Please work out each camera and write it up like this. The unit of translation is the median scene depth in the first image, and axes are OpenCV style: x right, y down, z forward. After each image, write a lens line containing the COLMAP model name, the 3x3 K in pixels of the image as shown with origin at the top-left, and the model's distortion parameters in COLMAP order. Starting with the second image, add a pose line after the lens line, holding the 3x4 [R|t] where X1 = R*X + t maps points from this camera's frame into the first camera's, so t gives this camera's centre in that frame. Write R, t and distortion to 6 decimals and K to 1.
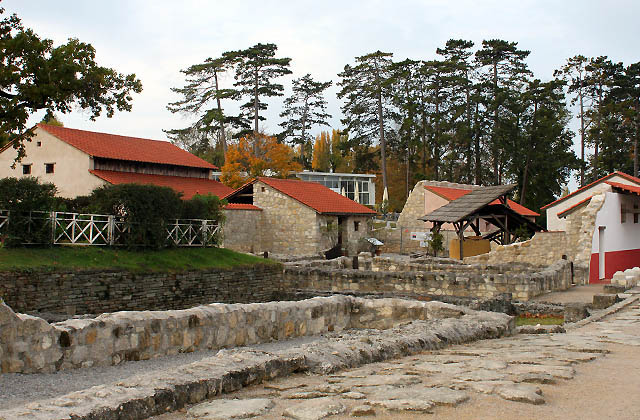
lens RADIAL K [[839.3, 0, 320.0], [0, 839.3, 210.0], [0, 0, 1]] dist [-0.008664, -0.029738]
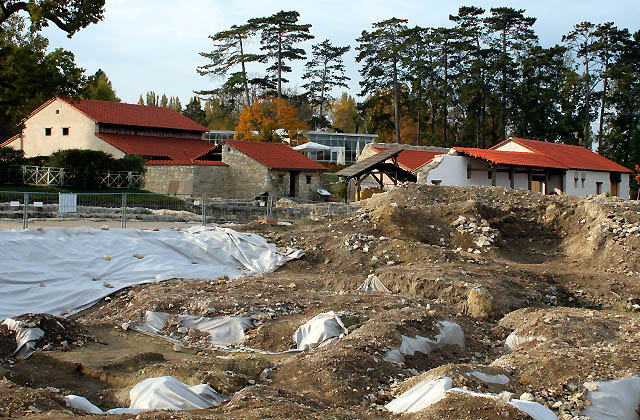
lens RADIAL K [[839.3, 0, 320.0], [0, 839.3, 210.0], [0, 0, 1]] dist [-0.008664, -0.029738]
pose [[0.997824, 0.015025, -0.064195, 0.048142], [-0.011613, 0.998517, 0.053194, -0.000666], [0.064899, -0.052333, 0.996519, -0.083258]]
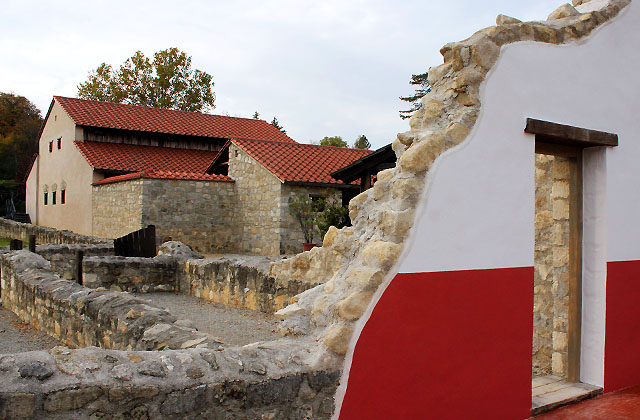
lens RADIAL K [[624.1, 0, 320.0], [0, 624.1, 210.0], [0, 0, 1]] dist [-0.001885, -0.001829]
pose [[0.909426, -0.003111, -0.415854, 0.068920], [0.002408, 0.999995, -0.002216, 0.007960], [0.415859, 0.001015, 0.909429, 0.172140]]
